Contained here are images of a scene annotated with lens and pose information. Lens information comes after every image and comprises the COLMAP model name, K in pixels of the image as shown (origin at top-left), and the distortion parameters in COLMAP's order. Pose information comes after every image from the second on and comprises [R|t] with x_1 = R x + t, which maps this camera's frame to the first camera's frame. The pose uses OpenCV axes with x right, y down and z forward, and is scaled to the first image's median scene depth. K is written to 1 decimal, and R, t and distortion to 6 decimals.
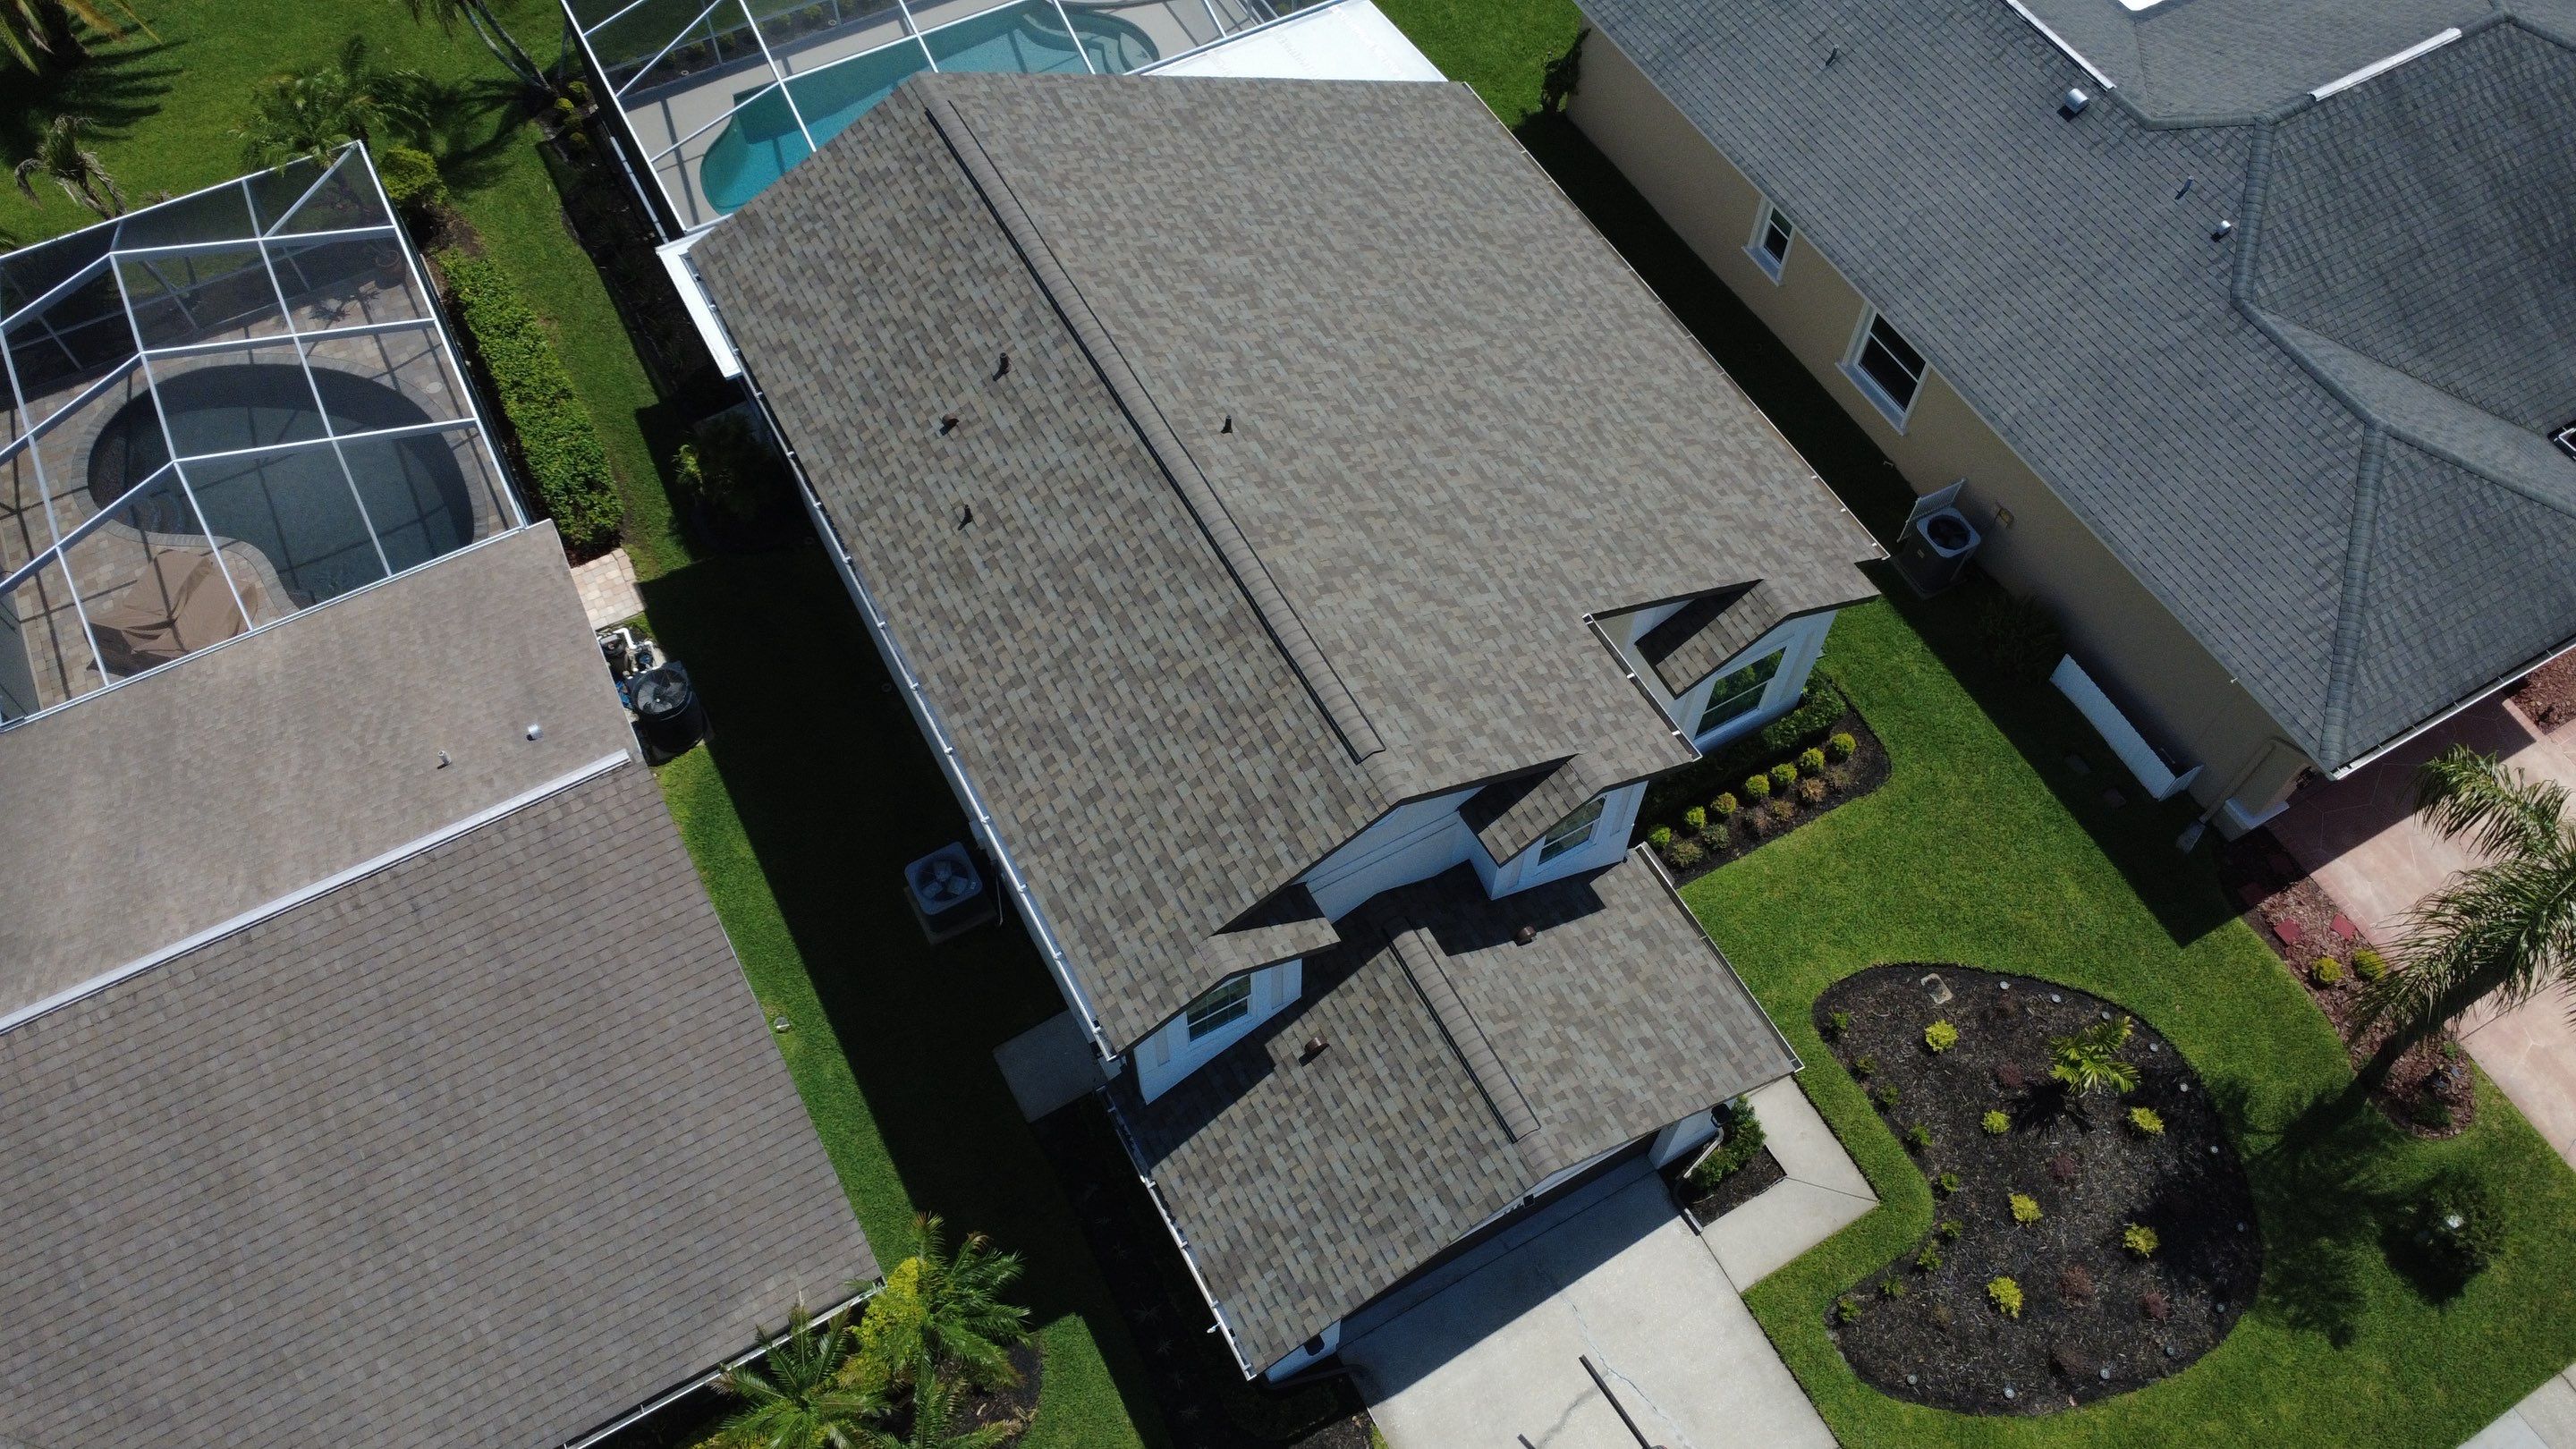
lens RADIAL K [[1874.6, 0, 1286.6], [0, 1874.6, 720.7], [0, 0, 1]] dist [-0.000924, 0.002215]
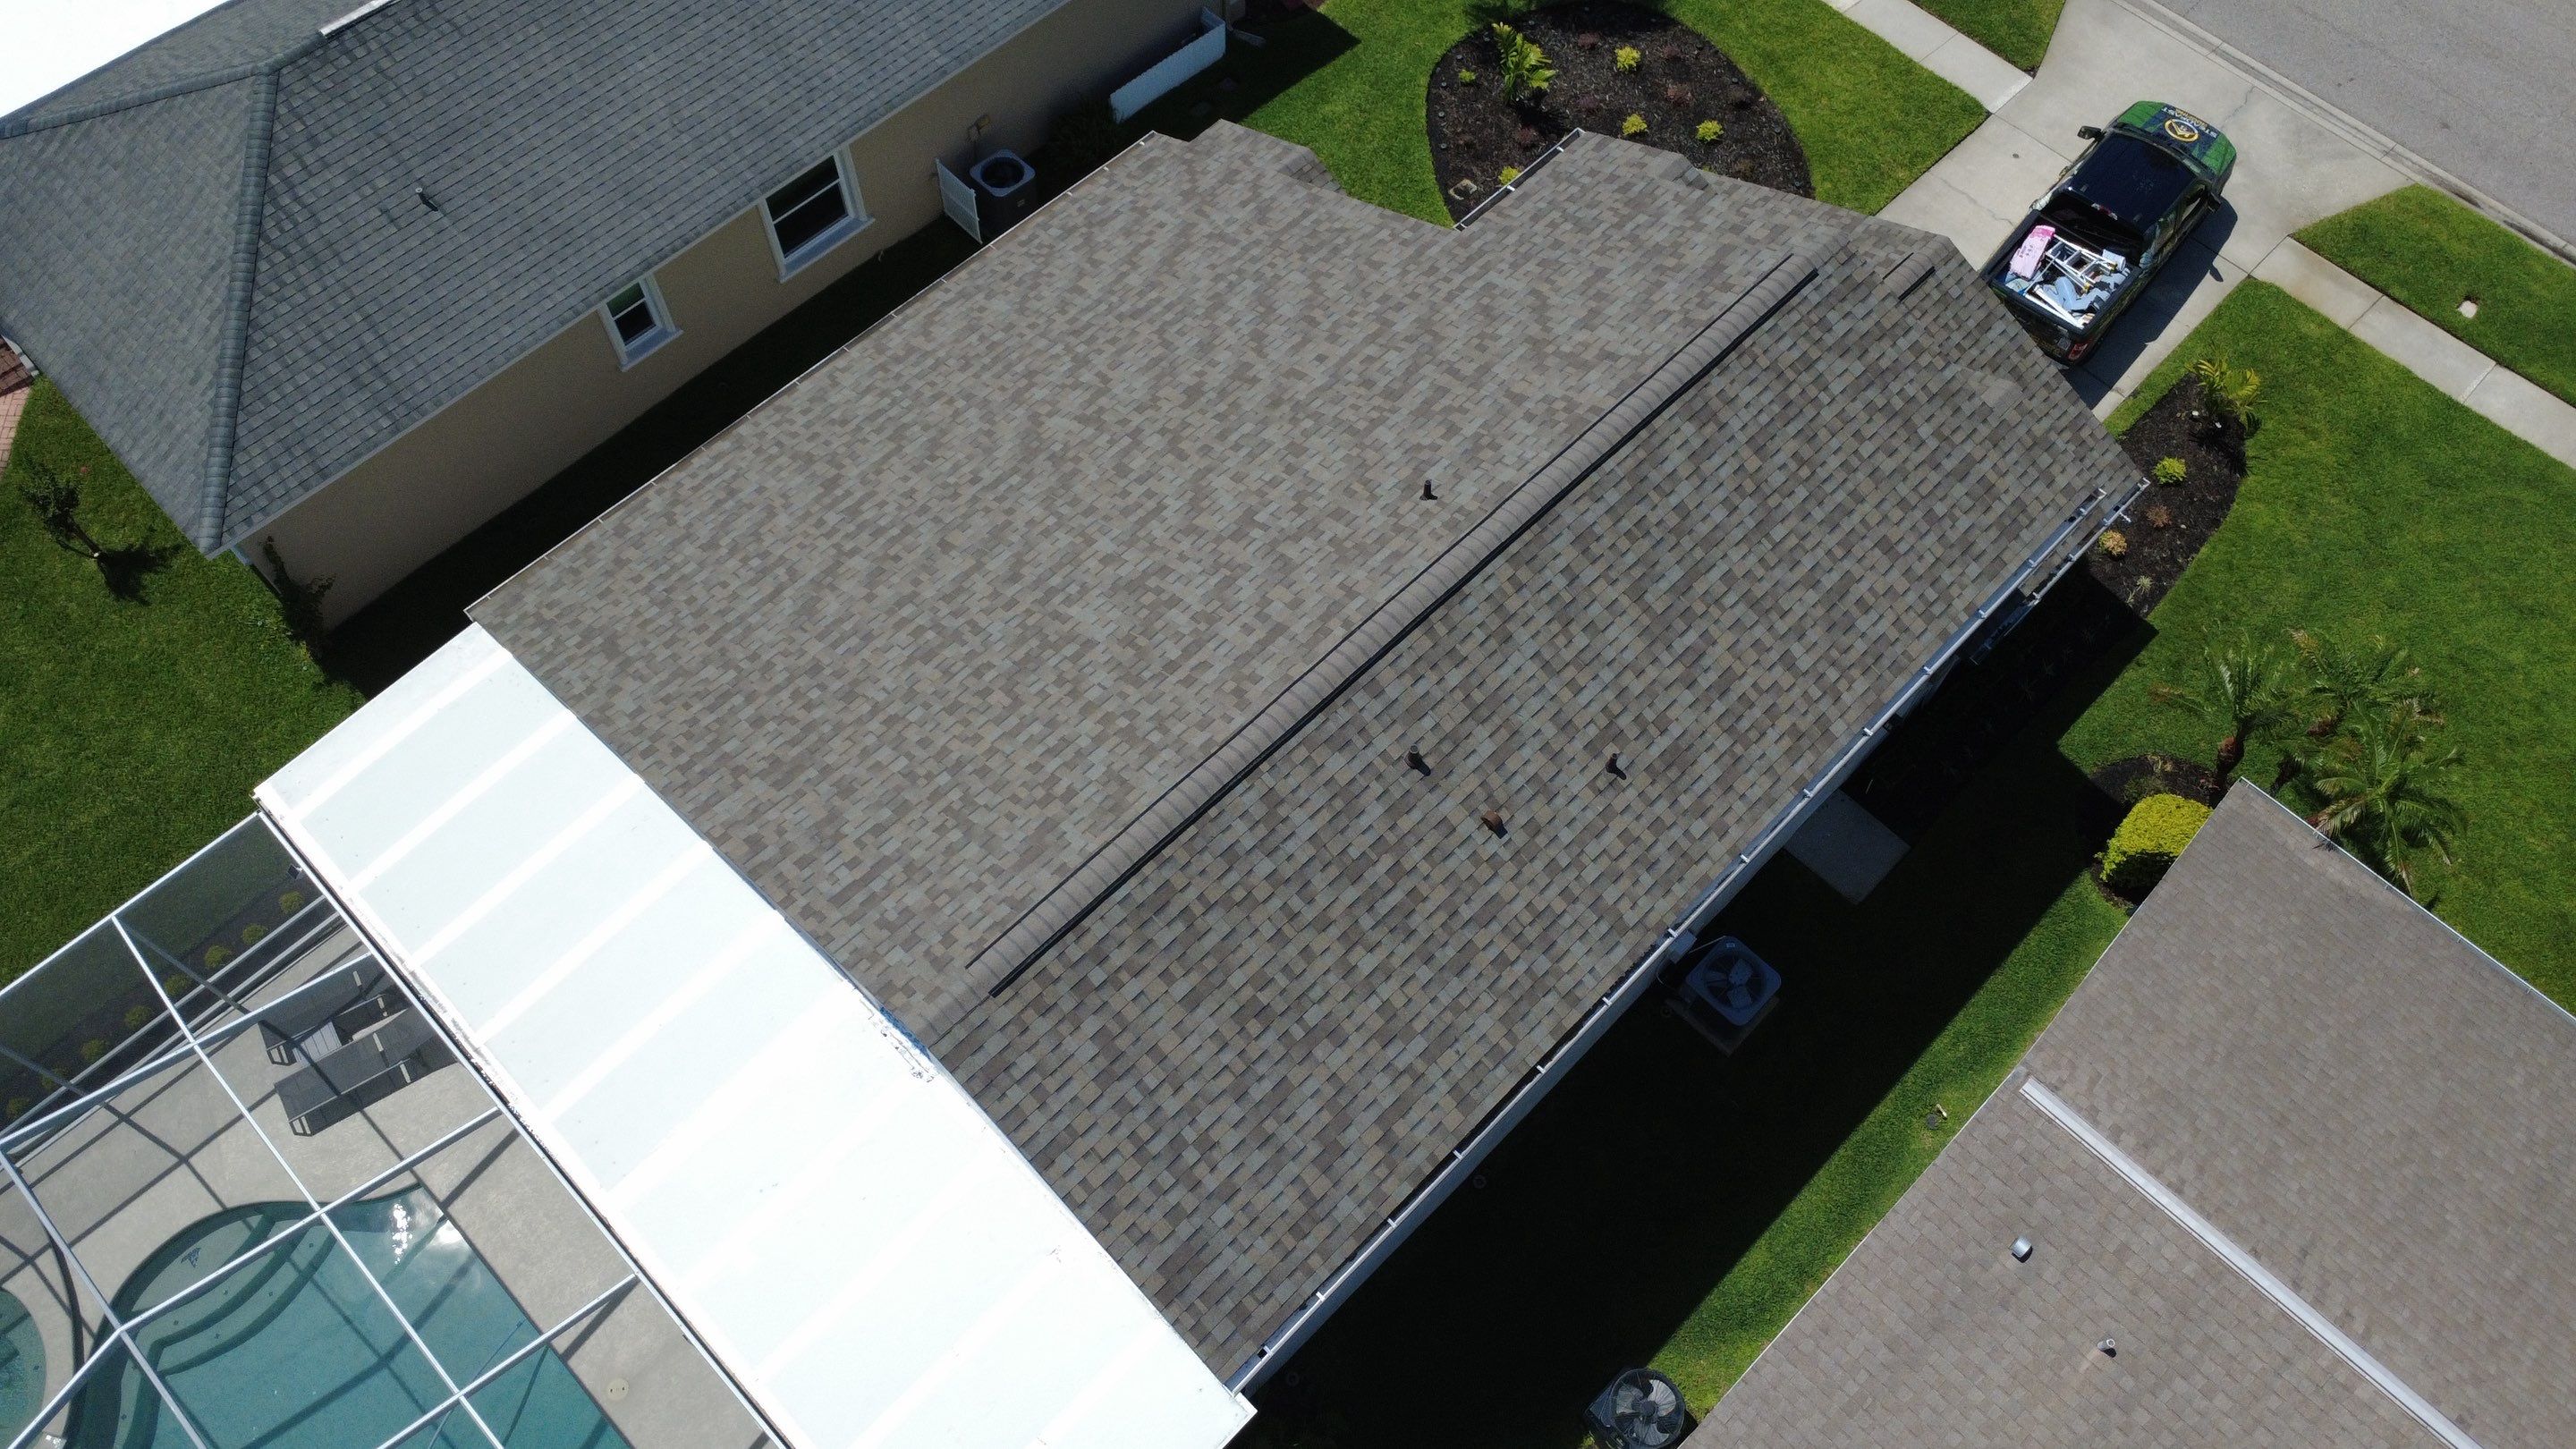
lens RADIAL K [[1874.6, 0, 1283.3], [0, 1874.6, 726.5], [0, 0, 1]] dist [-0.000924, 0.002215]
pose [[-0.275644, -0.852515, 0.444115, -0.451308], [0.808097, 0.044696, 0.587352, -0.662624], [-0.520577, 0.520788, 0.676594, 0.496447]]
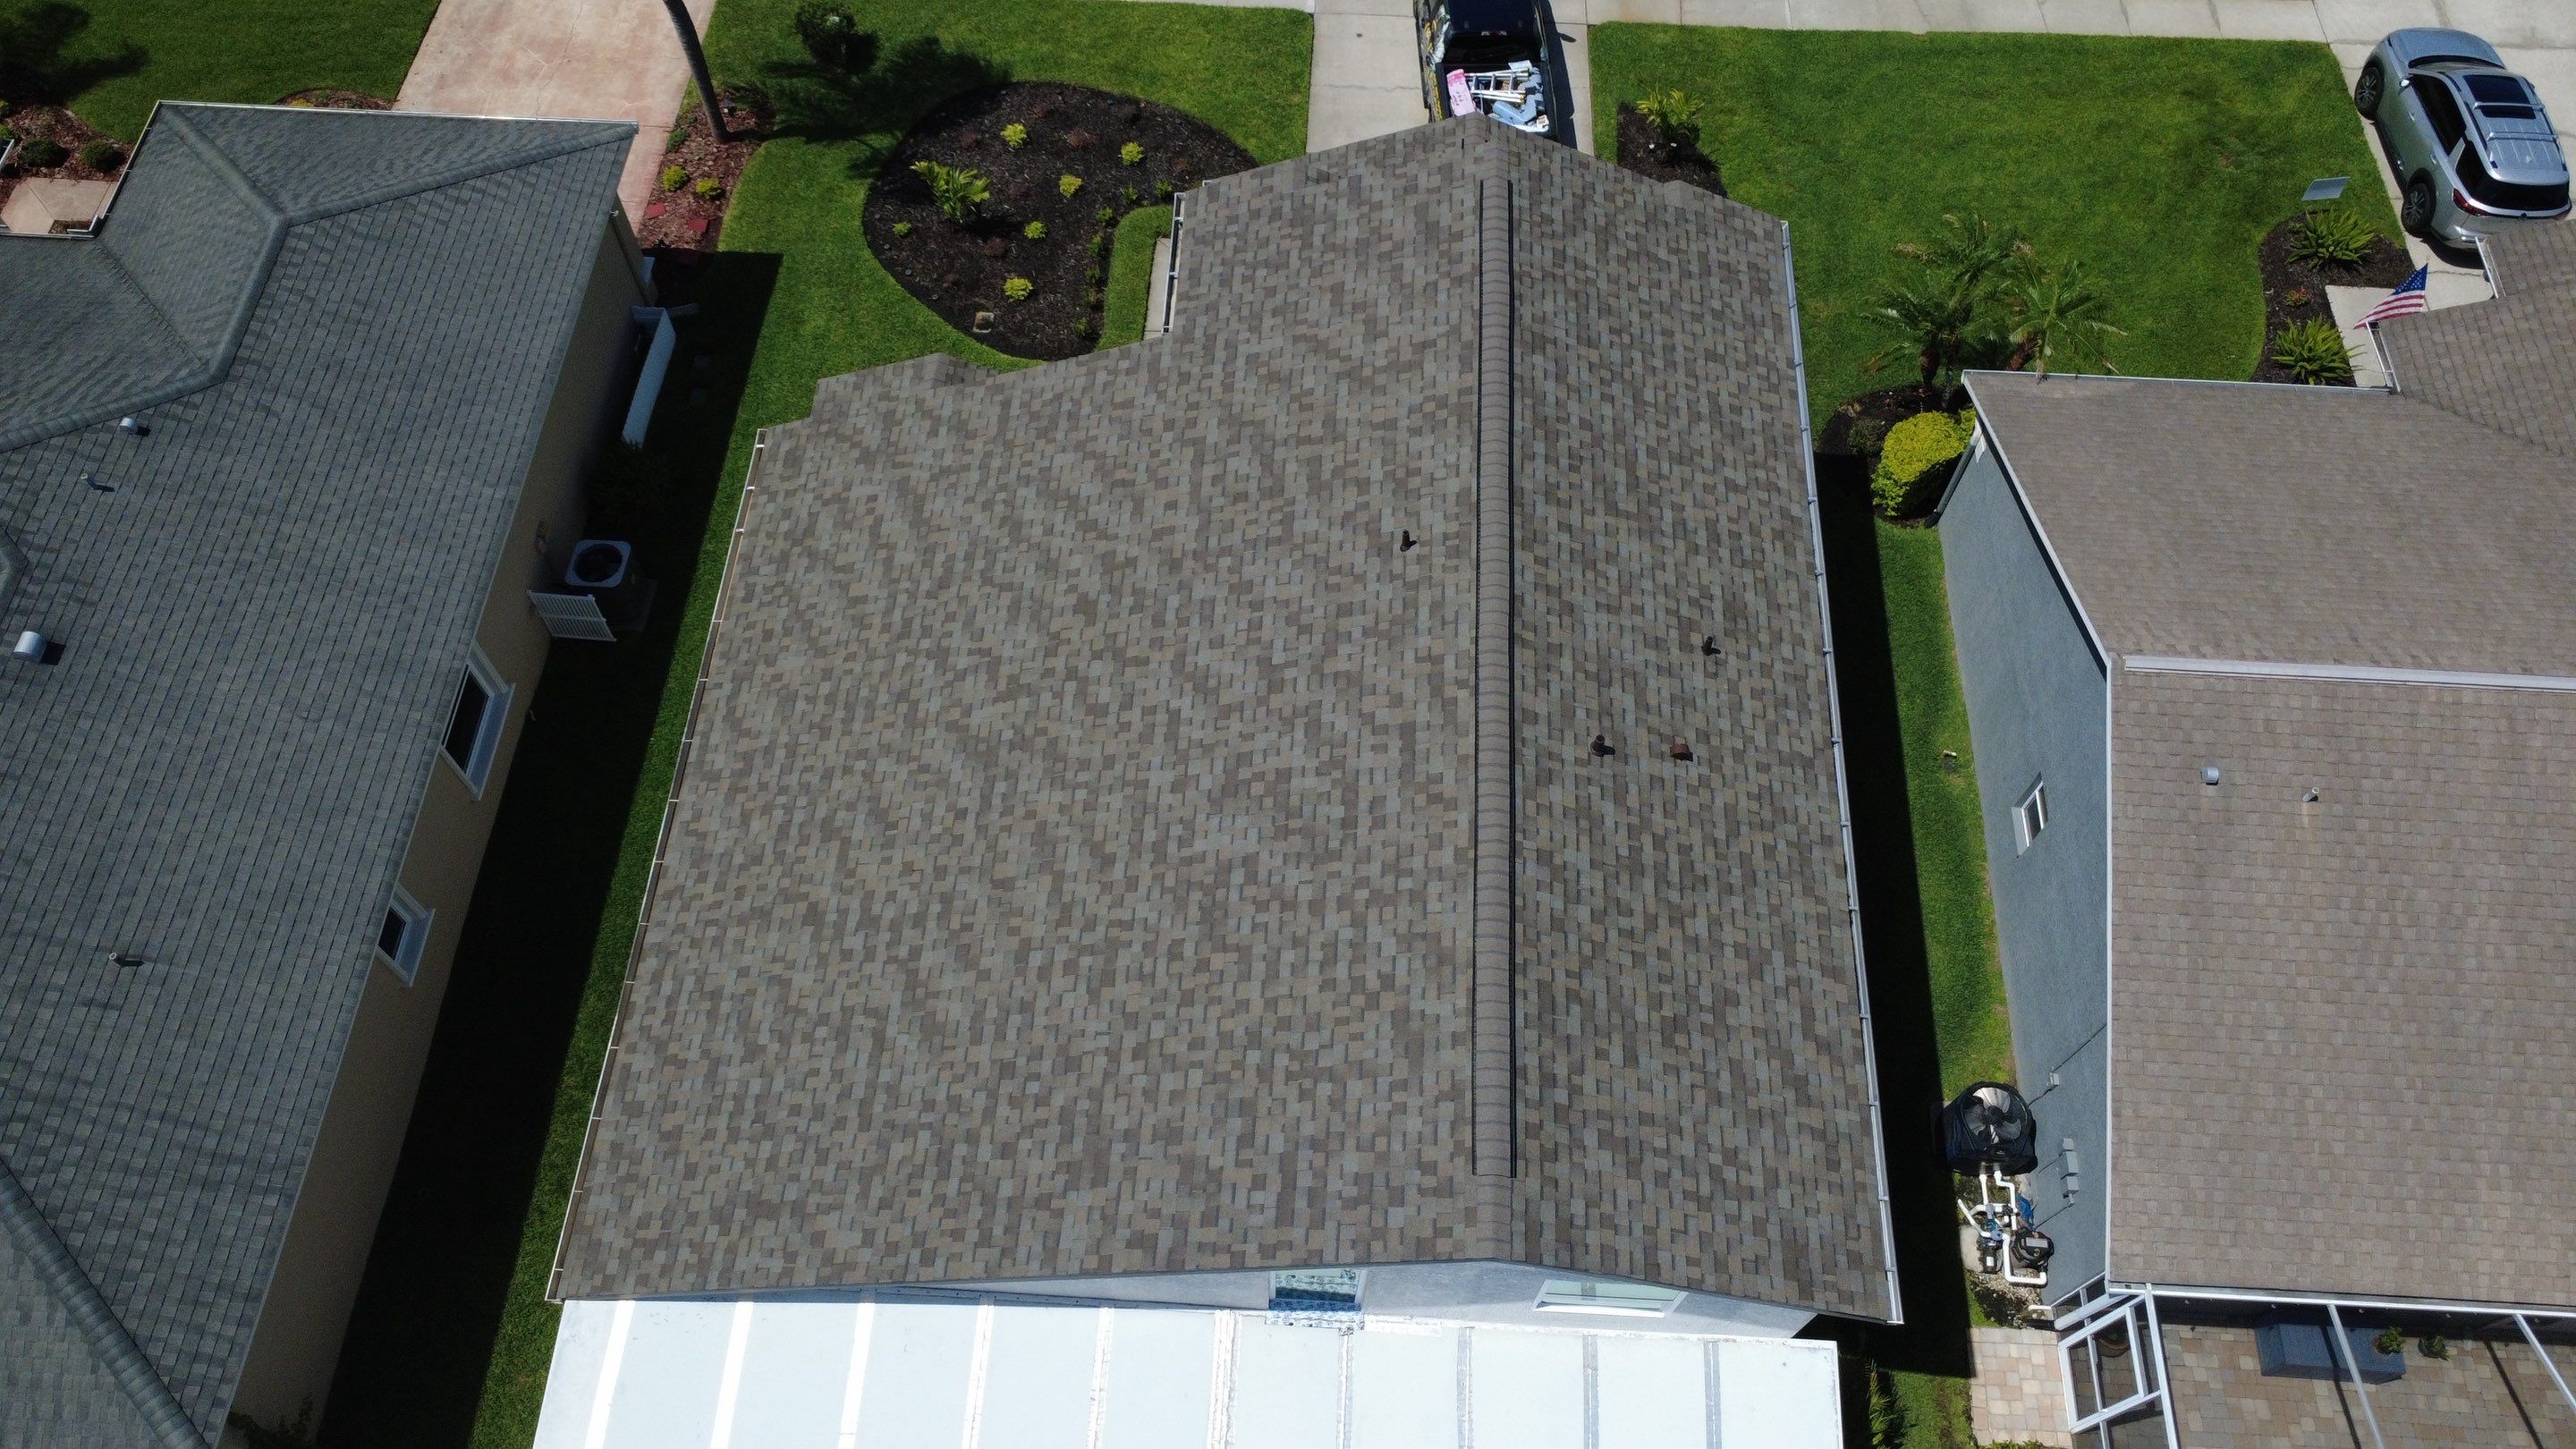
lens RADIAL K [[1874.6, 0, 1284.0], [0, 1874.6, 727.6], [0, 0, 1]] dist [-0.000924, 0.002215]
pose [[-0.846372, -0.469217, 0.251970, -0.227991], [0.445975, -0.365776, 0.816893, -0.868768], [-0.291135, 0.803768, 0.518842, 0.609090]]
